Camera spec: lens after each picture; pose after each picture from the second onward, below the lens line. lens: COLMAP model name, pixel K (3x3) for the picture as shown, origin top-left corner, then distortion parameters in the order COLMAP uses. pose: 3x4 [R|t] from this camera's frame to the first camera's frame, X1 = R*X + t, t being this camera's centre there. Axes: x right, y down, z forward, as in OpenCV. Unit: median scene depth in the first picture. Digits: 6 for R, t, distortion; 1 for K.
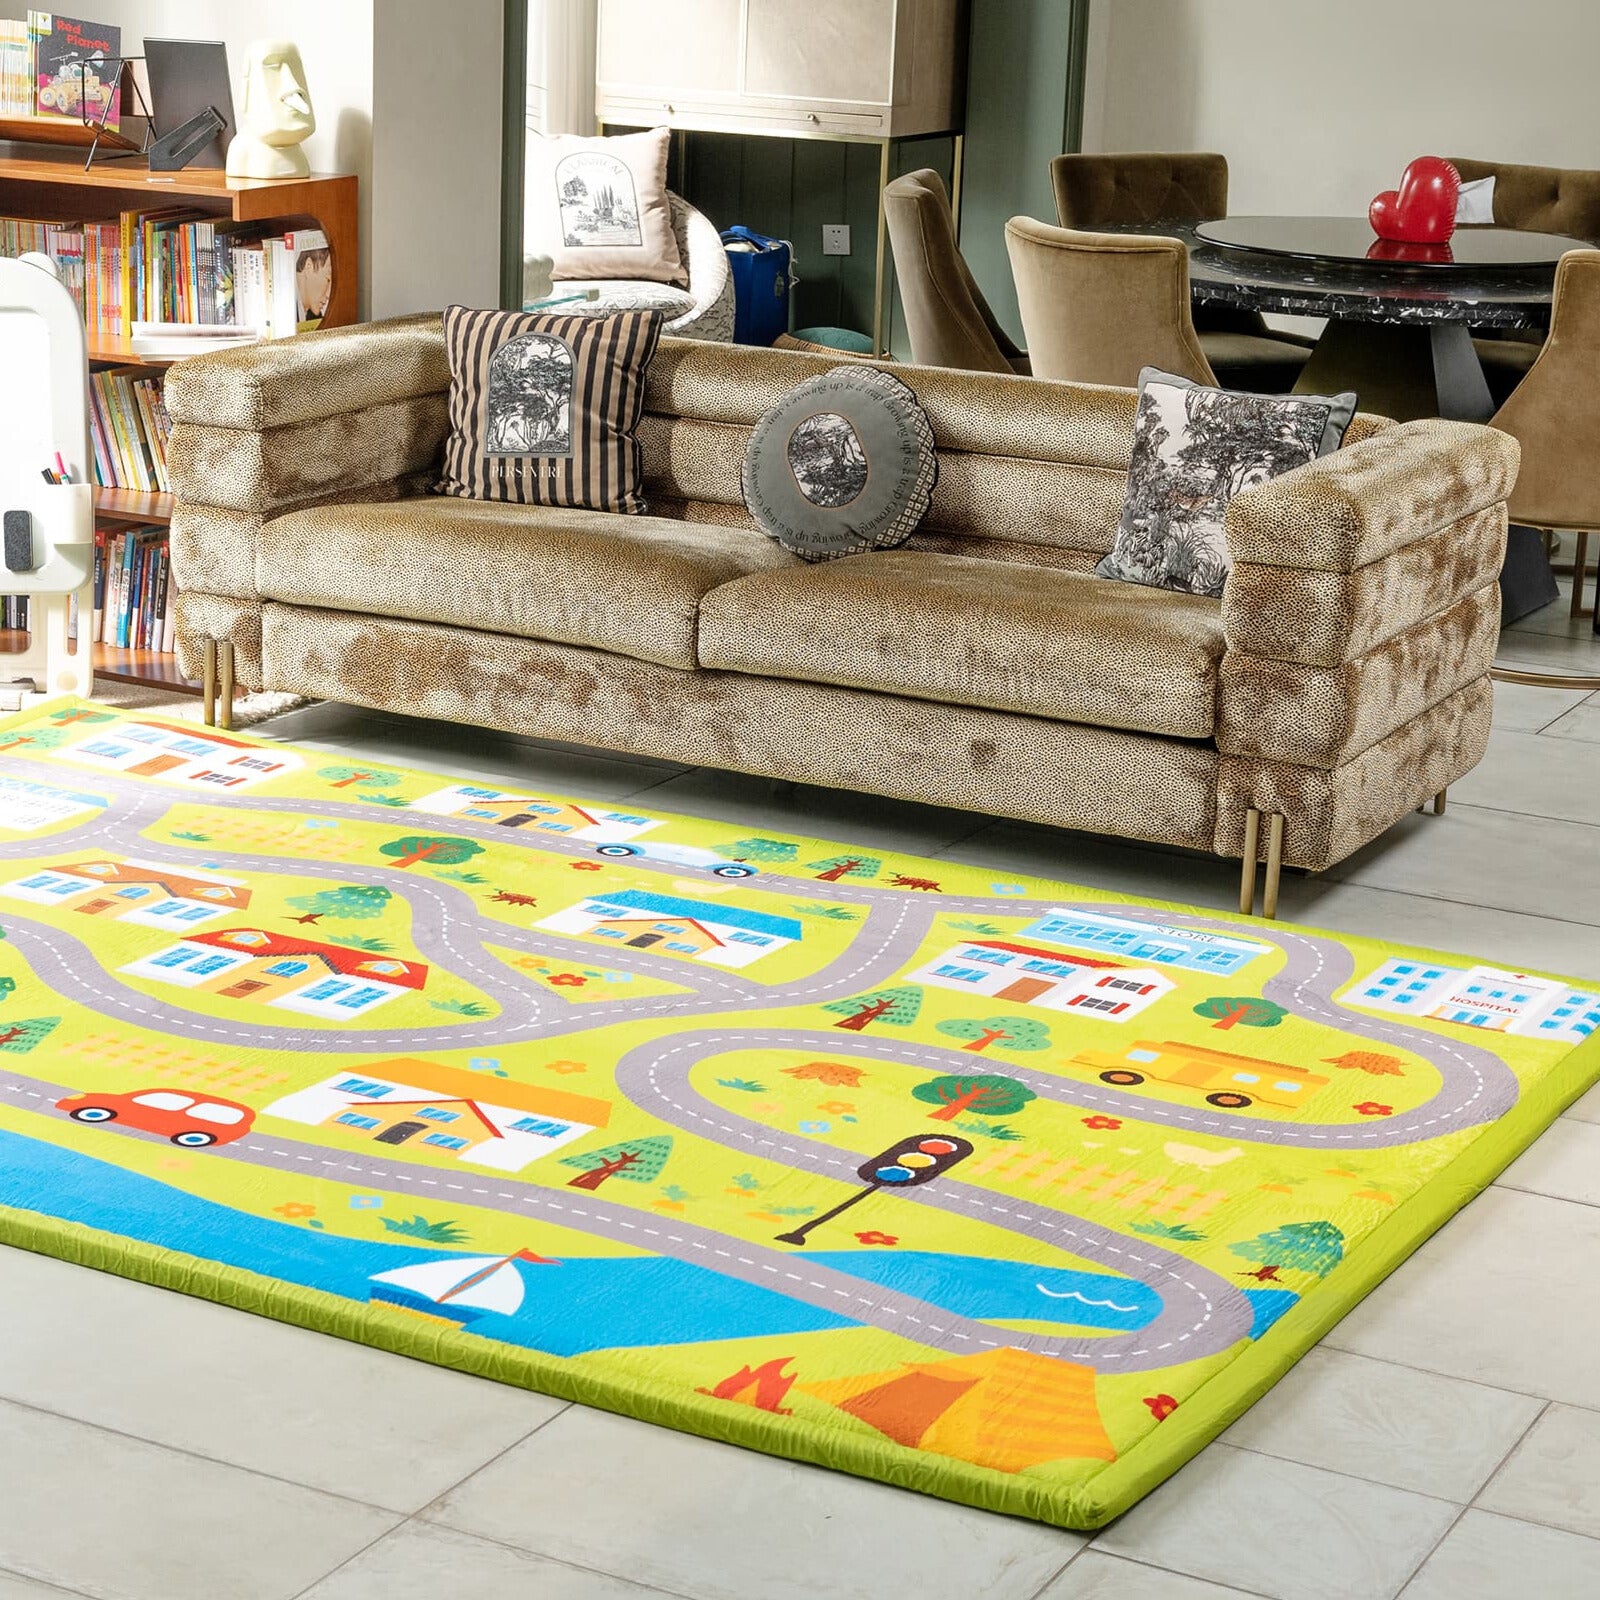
lens RADIAL K [[3504.2, 0, 705.9], [0, 3504.2, 819.9], [0, 0, 1]] dist [-0.022607, 0.148819]
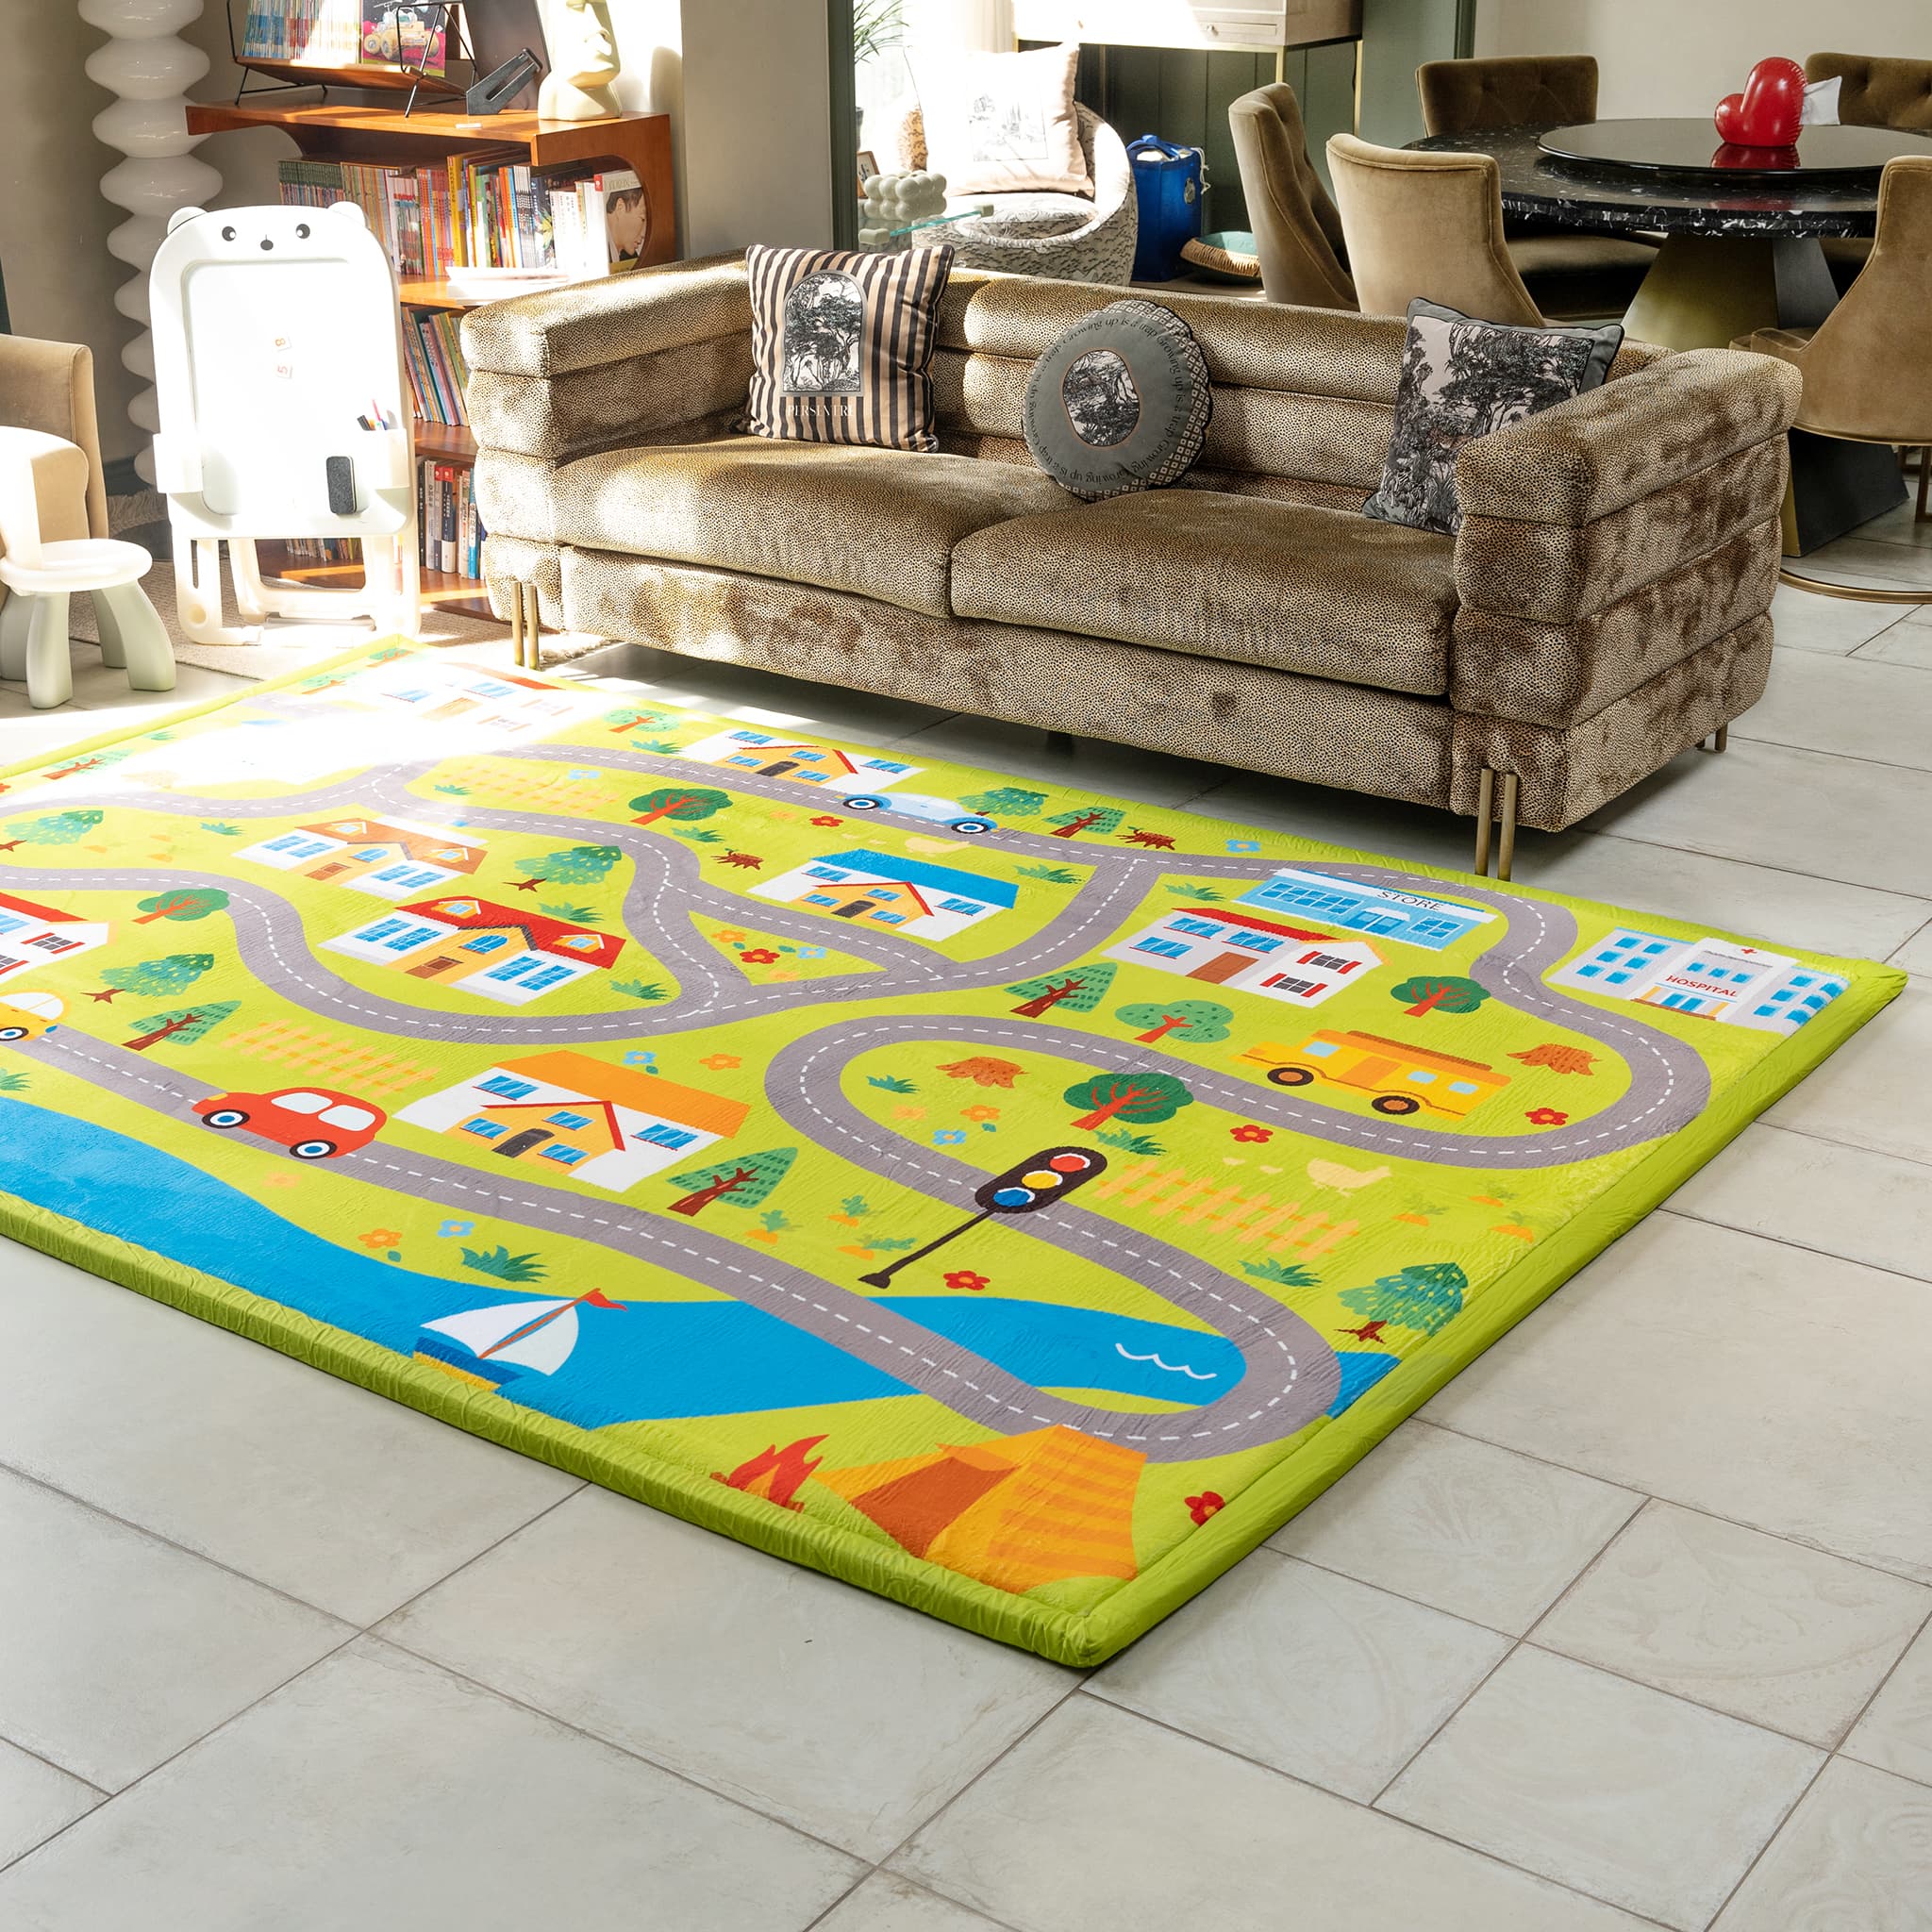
lens RADIAL K [[2963.4, 0, 966.0], [0, 2963.4, 966.0], [0, 0, 1]] dist [-0.017283, 0.058776]
pose [[0.993339, 0.004867, -0.115126, 0.094553], [0.008327, 0.993464, 0.113843, -0.038317], [0.114927, -0.114043, 0.986806, 0.143988]]
